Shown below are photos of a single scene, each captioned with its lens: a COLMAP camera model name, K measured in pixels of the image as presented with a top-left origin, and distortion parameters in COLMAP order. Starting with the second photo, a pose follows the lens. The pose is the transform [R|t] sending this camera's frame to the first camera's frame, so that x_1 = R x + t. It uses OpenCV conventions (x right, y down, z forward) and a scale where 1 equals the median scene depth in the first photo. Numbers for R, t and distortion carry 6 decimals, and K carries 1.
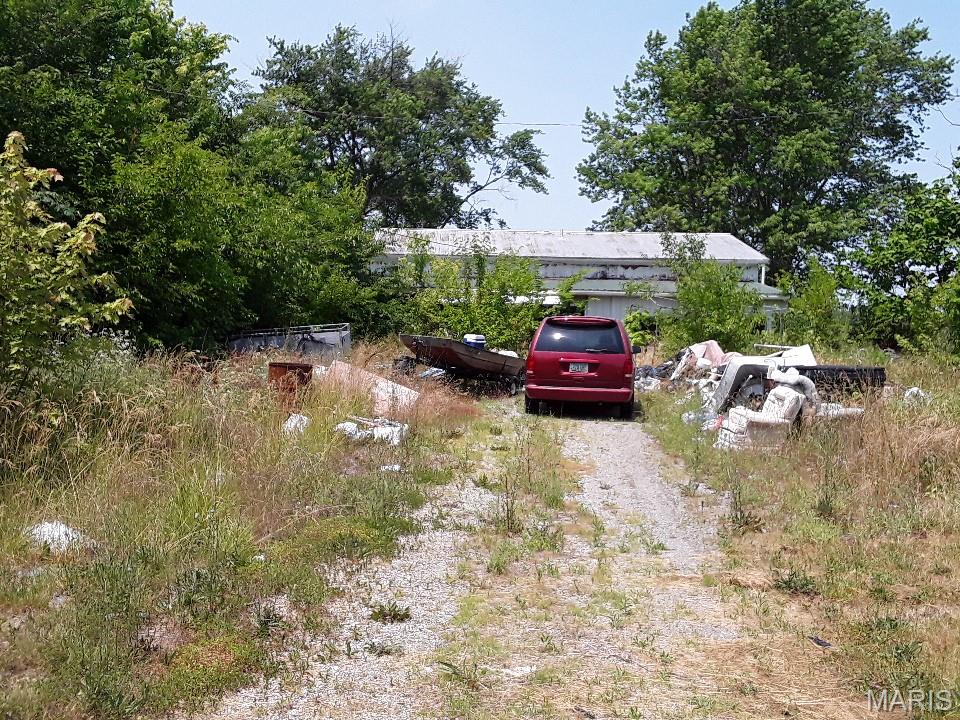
lens RADIAL K [[1037.7, 0, 480.0], [0, 1037.7, 360.0], [0, 0, 1]] dist [0.057377, -0.108964]
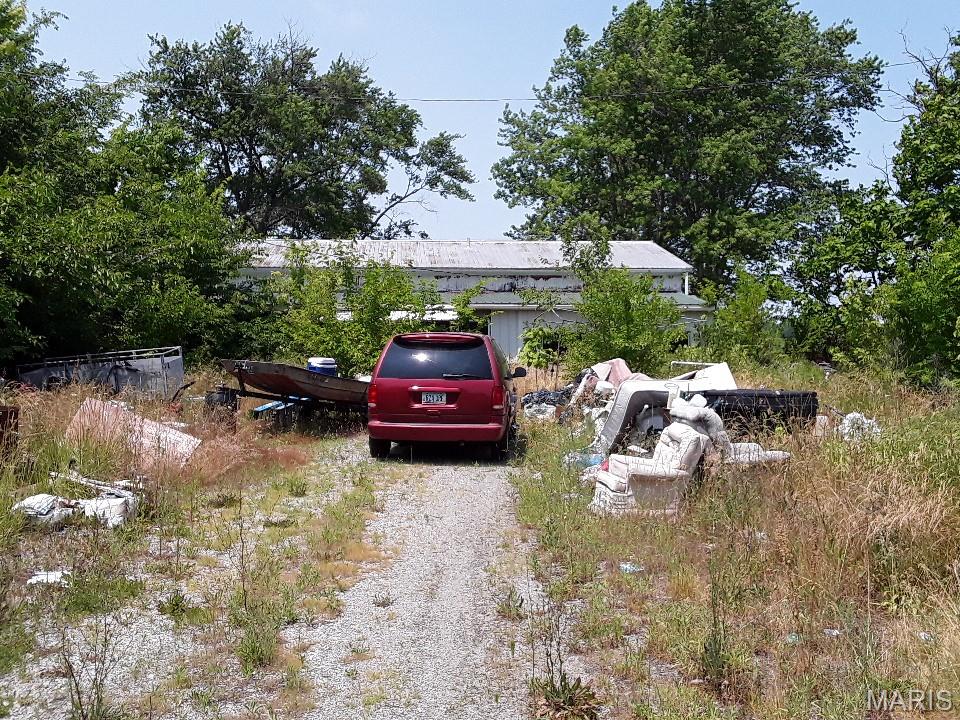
lens RADIAL K [[999.9, 0, 482.2], [0, 999.9, 382.0], [0, 0, 1]] dist [0.005614, -0.001162]
pose [[0.998835, -0.020583, 0.043646, 0.046091], [0.020386, 0.999780, 0.004957, -0.003701], [-0.043738, -0.004062, 0.999035, 0.115352]]
